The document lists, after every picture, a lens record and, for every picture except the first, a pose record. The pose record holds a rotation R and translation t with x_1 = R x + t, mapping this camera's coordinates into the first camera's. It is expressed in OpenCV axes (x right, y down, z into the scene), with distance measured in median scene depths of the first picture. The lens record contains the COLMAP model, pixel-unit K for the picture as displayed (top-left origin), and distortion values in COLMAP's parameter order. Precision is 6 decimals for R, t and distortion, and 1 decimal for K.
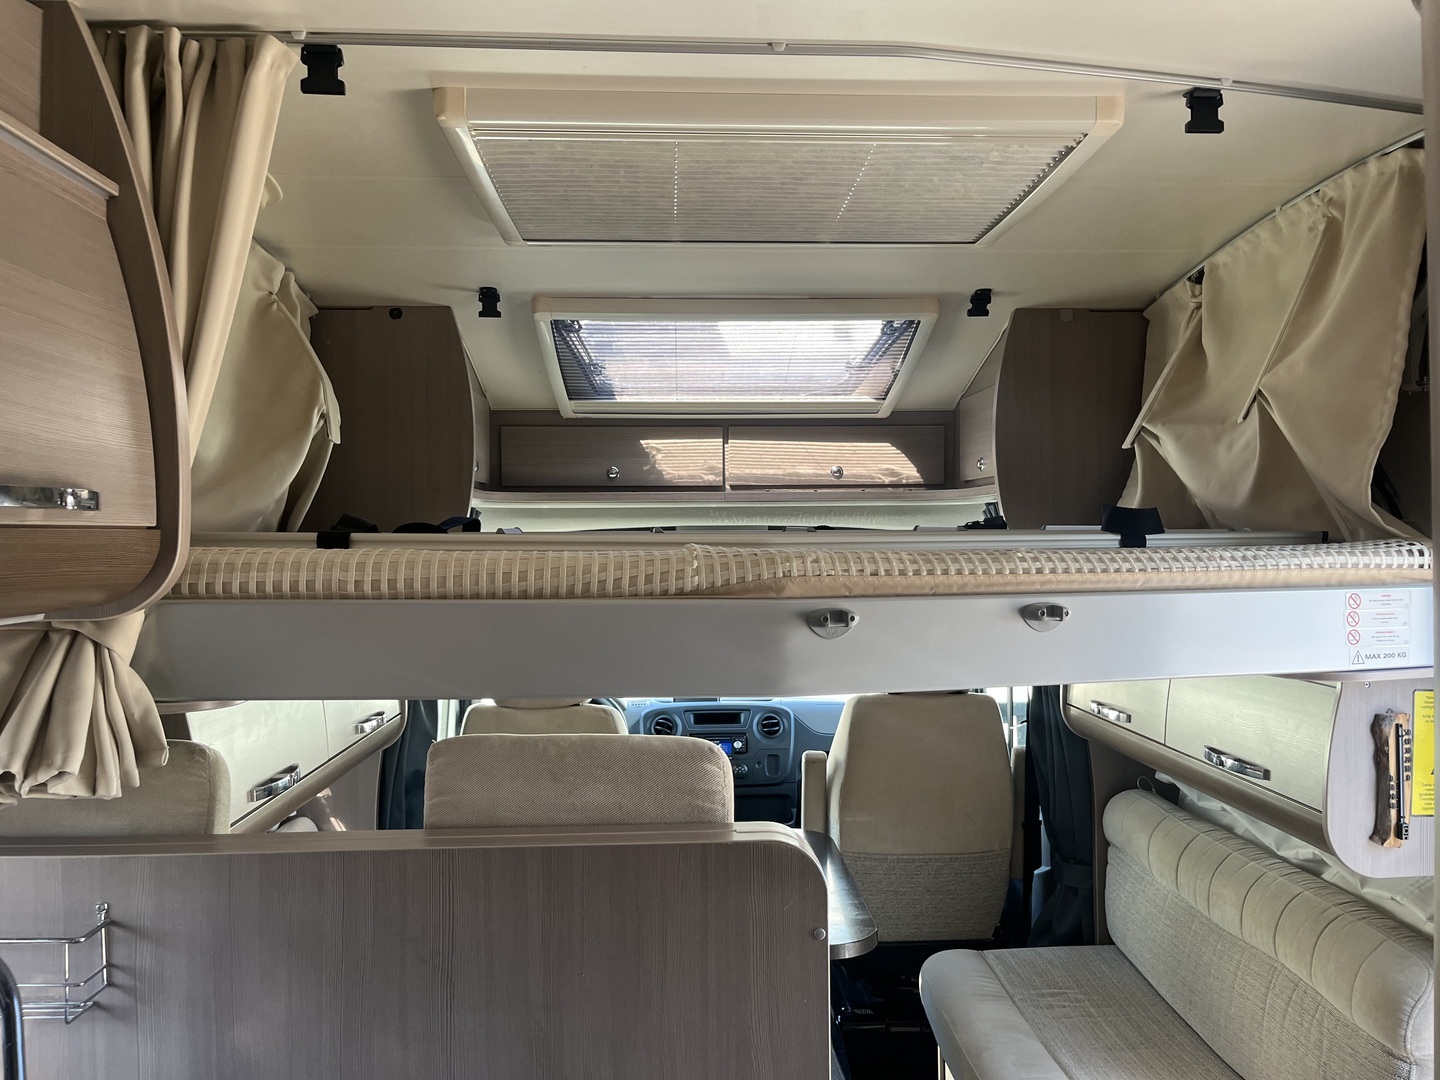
lens RADIAL K [[1107.3, 0, 744.9], [0, 1107.3, 529.1], [0, 0, 1]] dist [0.065771, -0.081153]
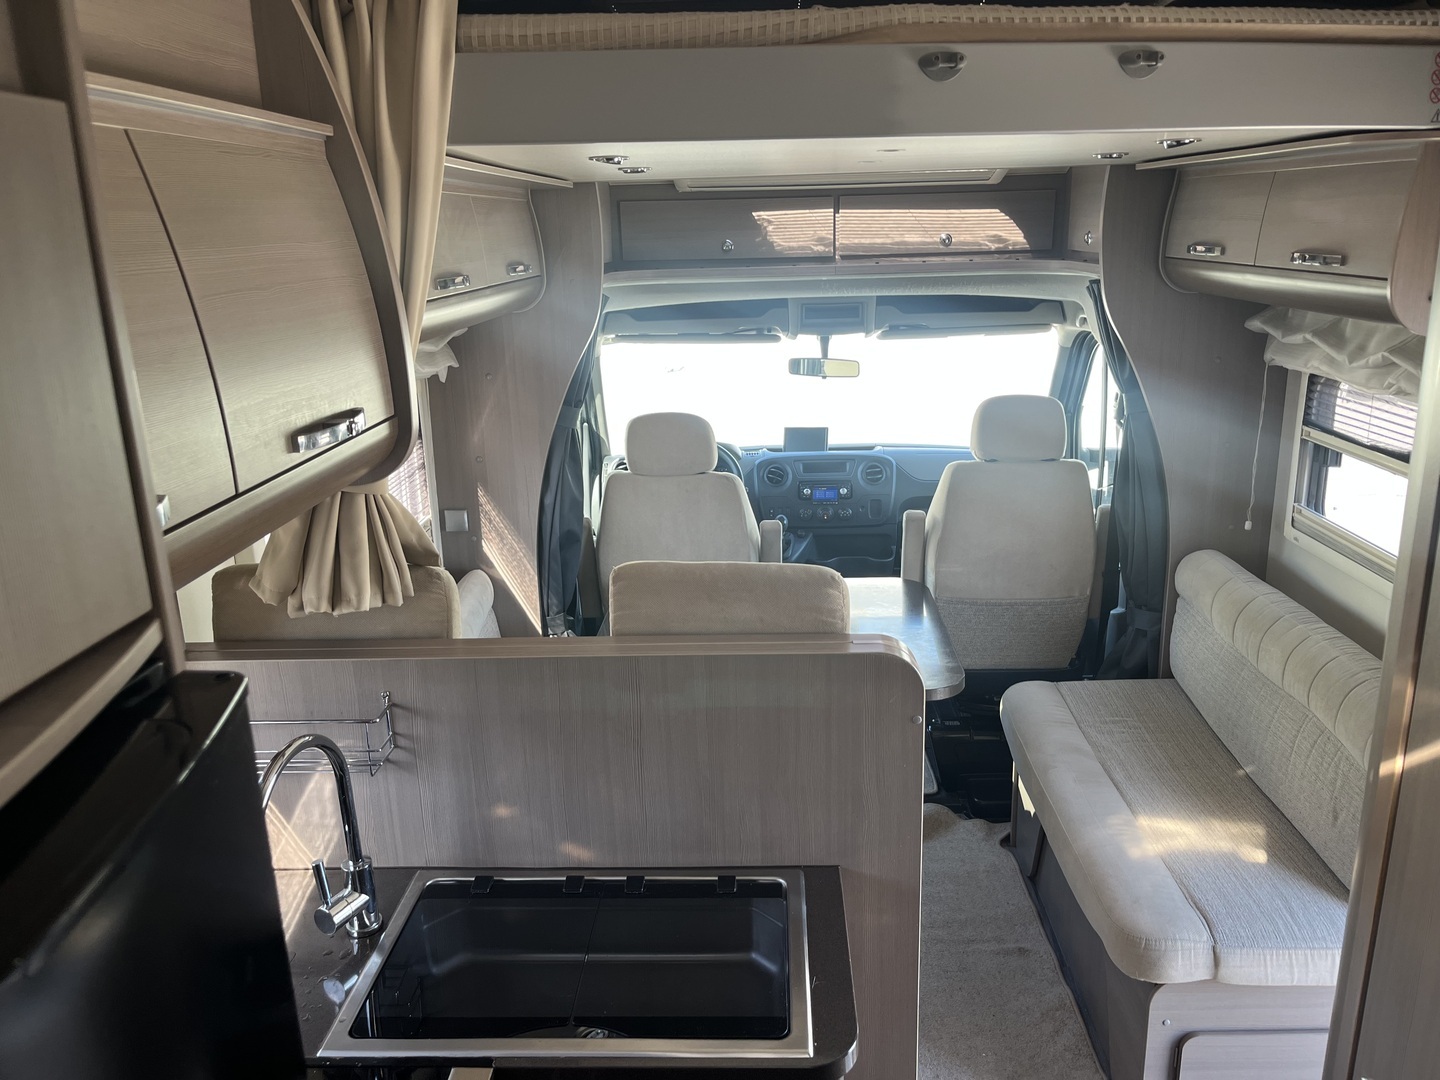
lens RADIAL K [[1107.3, 0, 758.7], [0, 1107.3, 533.8], [0, 0, 1]] dist [0.065771, -0.081153]
pose [[0.997092, 0.007214, -0.075859, -0.008731], [0.013866, 0.961713, 0.273706, -0.084685], [0.074929, -0.273962, 0.958817, -0.081865]]
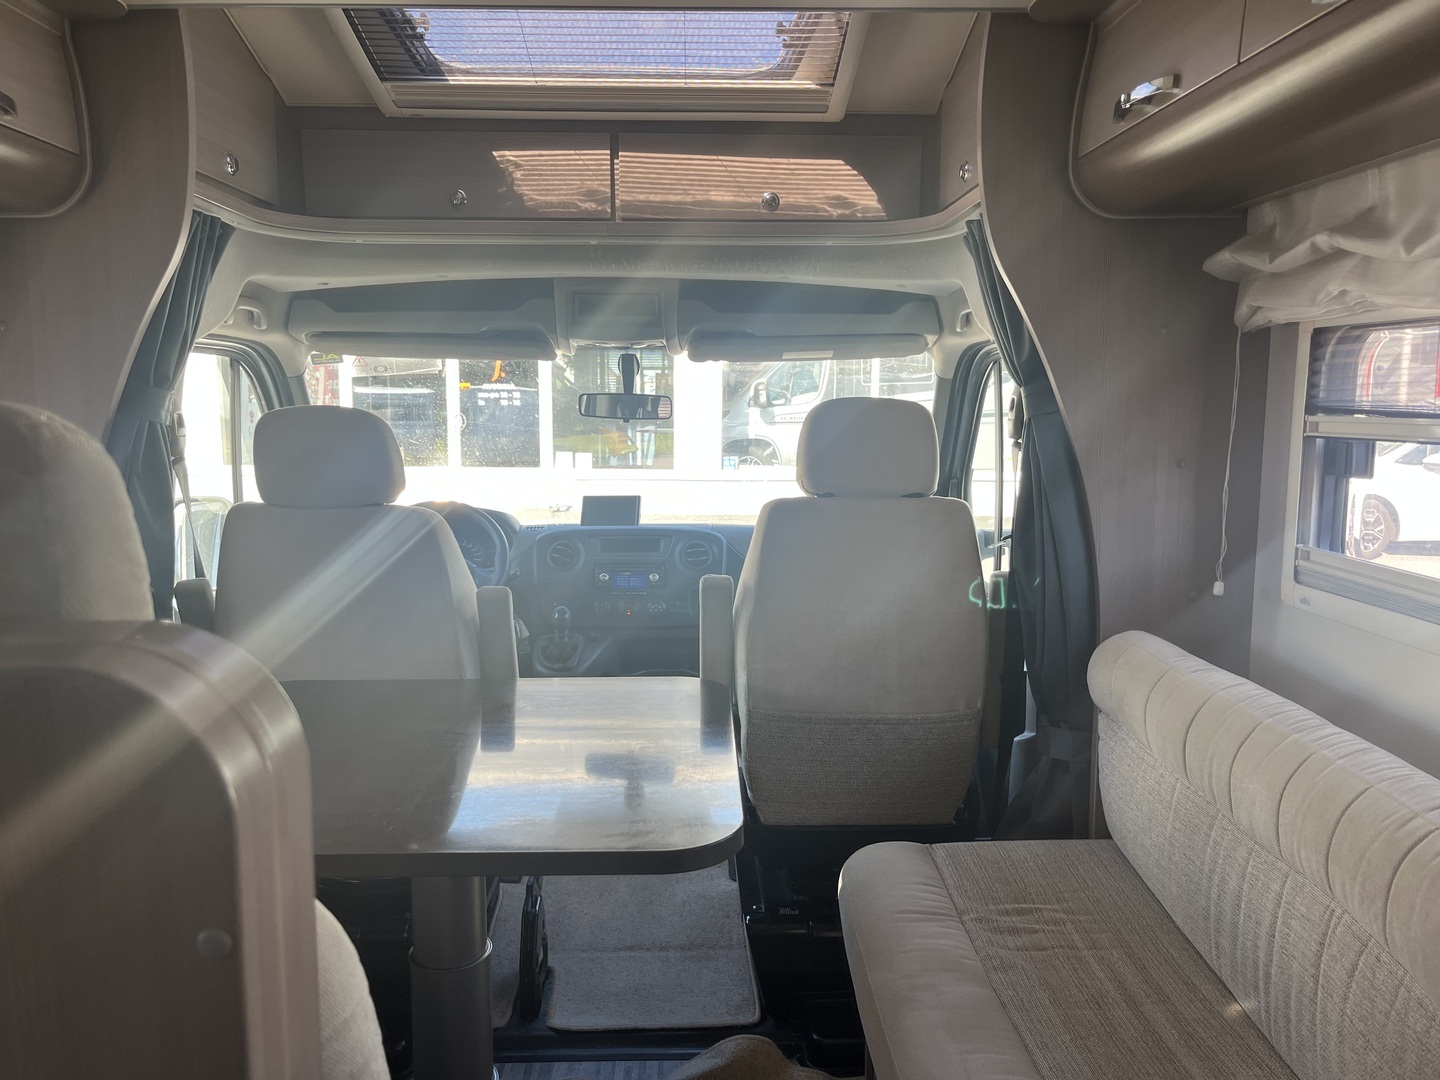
lens RADIAL K [[1107.3, 0, 733.9], [0, 1107.3, 542.9], [0, 0, 1]] dist [0.065771, -0.081153]
pose [[0.999555, 0.012596, -0.027053, 0.095170], [-0.008893, 0.991092, 0.132881, 0.083421], [0.028486, -0.132581, 0.990763, 0.286402]]
